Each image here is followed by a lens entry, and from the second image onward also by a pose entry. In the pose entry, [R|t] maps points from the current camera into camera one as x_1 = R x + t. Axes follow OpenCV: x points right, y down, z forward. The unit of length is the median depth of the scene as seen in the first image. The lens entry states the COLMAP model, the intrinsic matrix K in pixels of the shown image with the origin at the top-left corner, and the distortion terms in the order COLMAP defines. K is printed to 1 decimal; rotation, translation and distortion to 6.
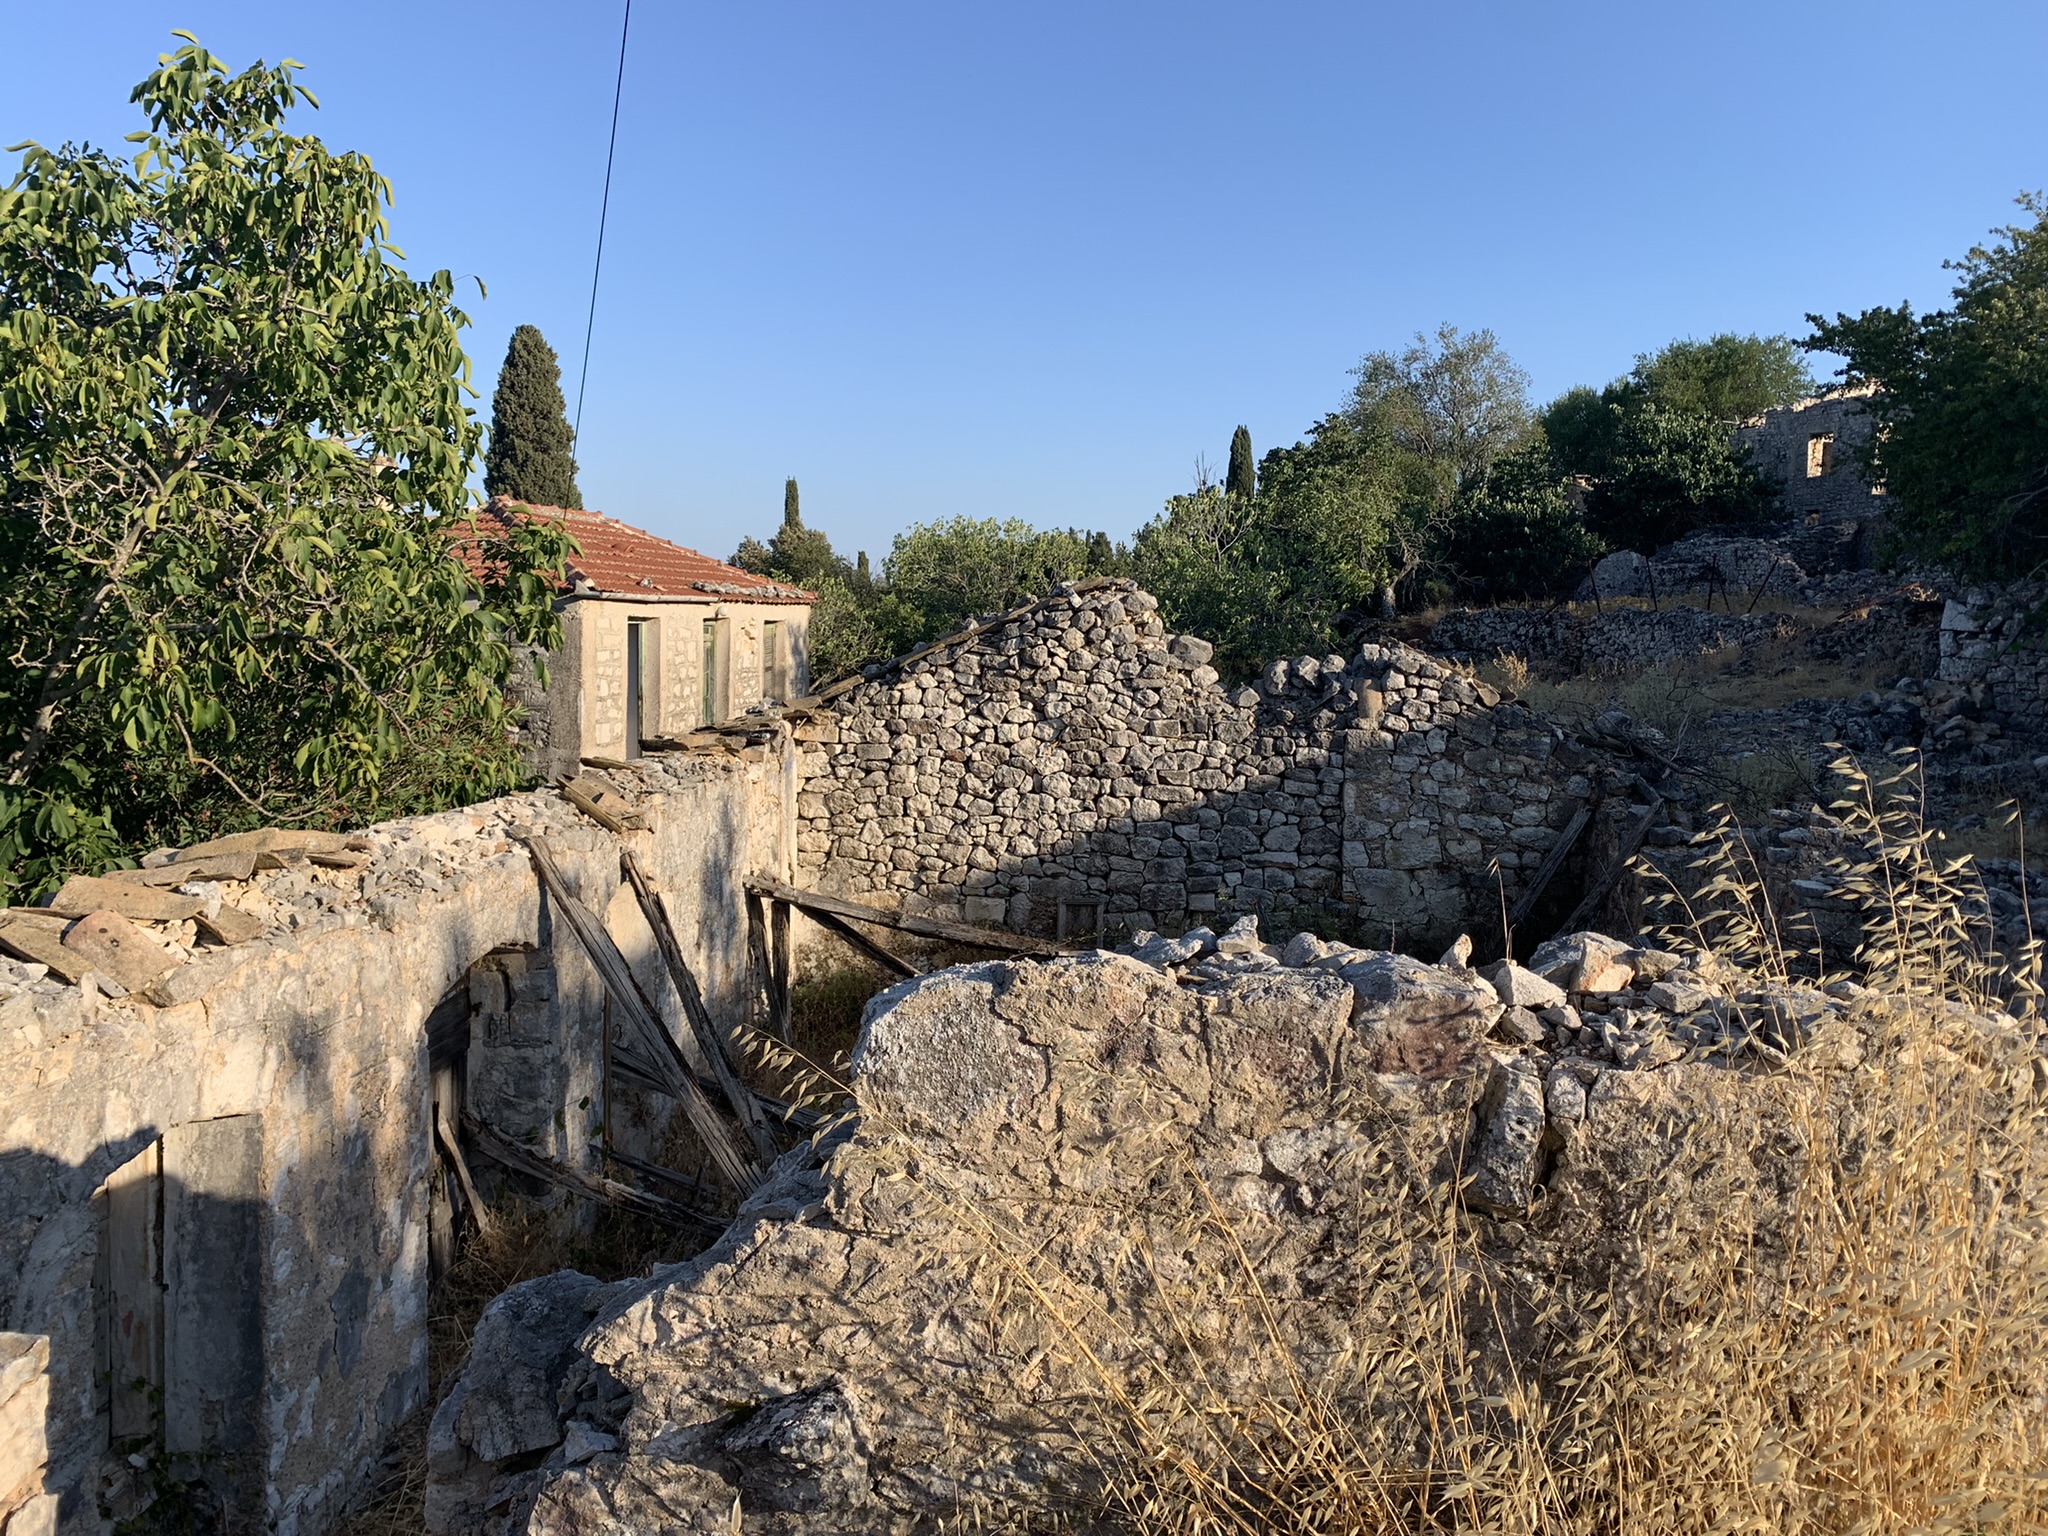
lens RADIAL K [[1572.4, 0, 1000.6], [0, 1572.4, 760.4], [0, 0, 1]] dist [0.048159, -0.062987]
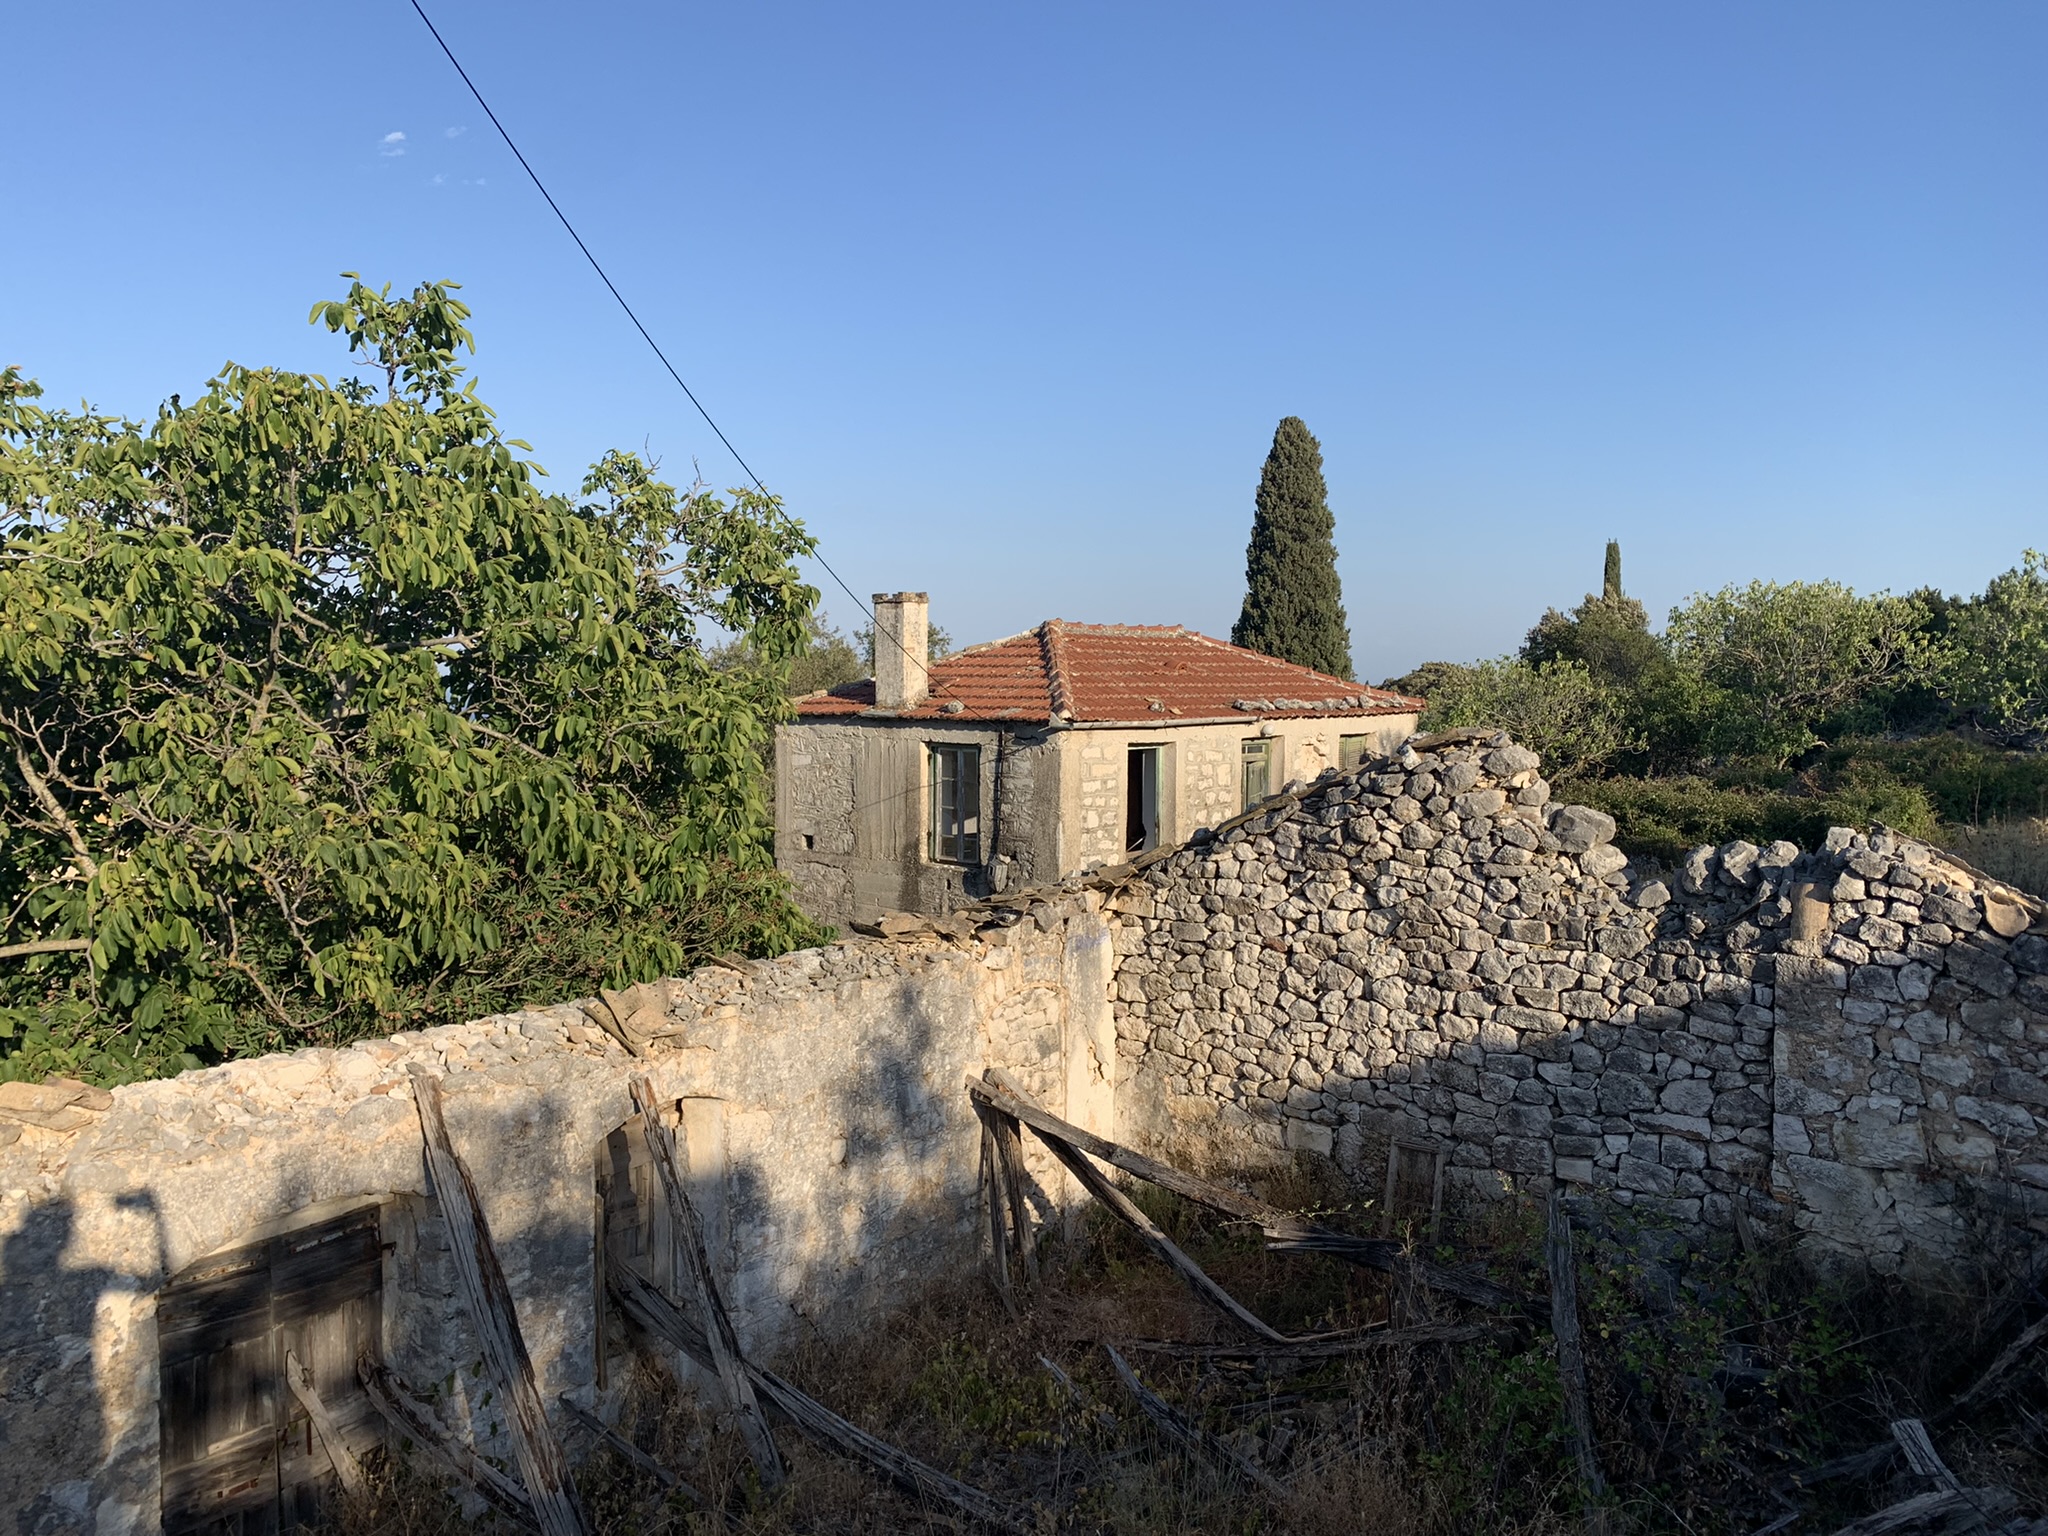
lens RADIAL K [[1572.4, 0, 999.7], [0, 1572.4, 758.4], [0, 0, 1]] dist [0.048159, -0.062987]
pose [[0.851901, 0.007607, -0.523647, 0.282420], [-0.029697, 0.998987, -0.033800, -0.068890], [0.522860, 0.044345, 0.851265, 0.211895]]
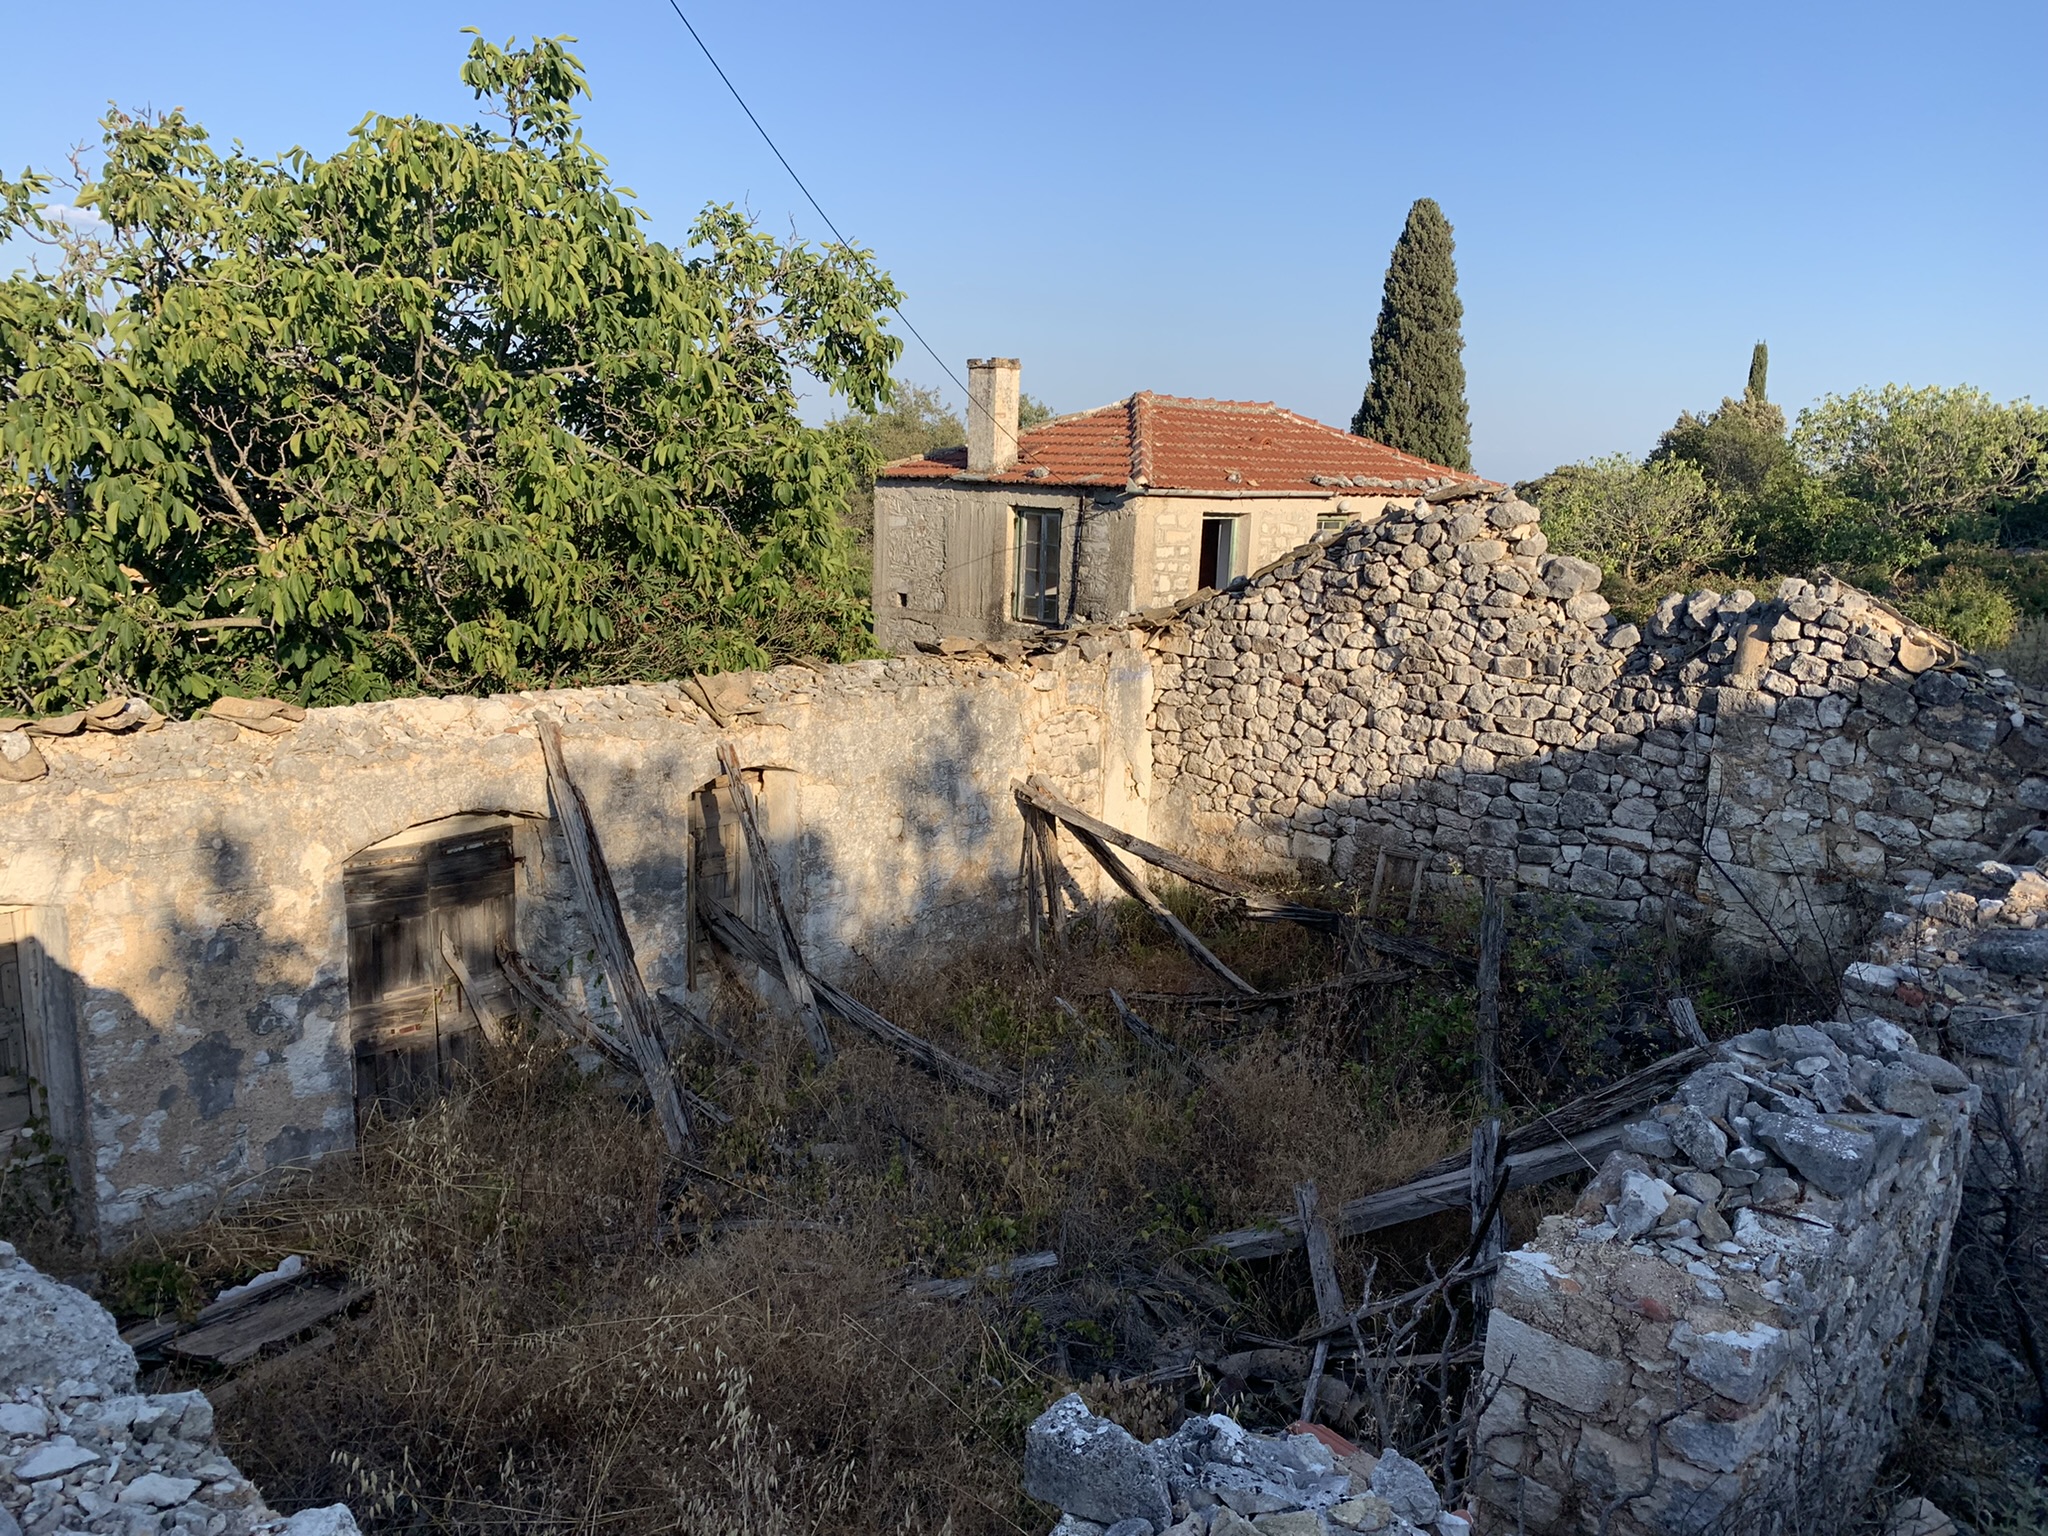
lens RADIAL K [[1572.4, 0, 1020.6], [0, 1572.4, 780.0], [0, 0, 1]] dist [0.048159, -0.062987]
pose [[0.815116, 0.119358, -0.566868, 0.374261], [-0.068283, 0.991518, 0.110585, -0.035492], [0.575259, -0.051432, 0.816353, 0.145505]]
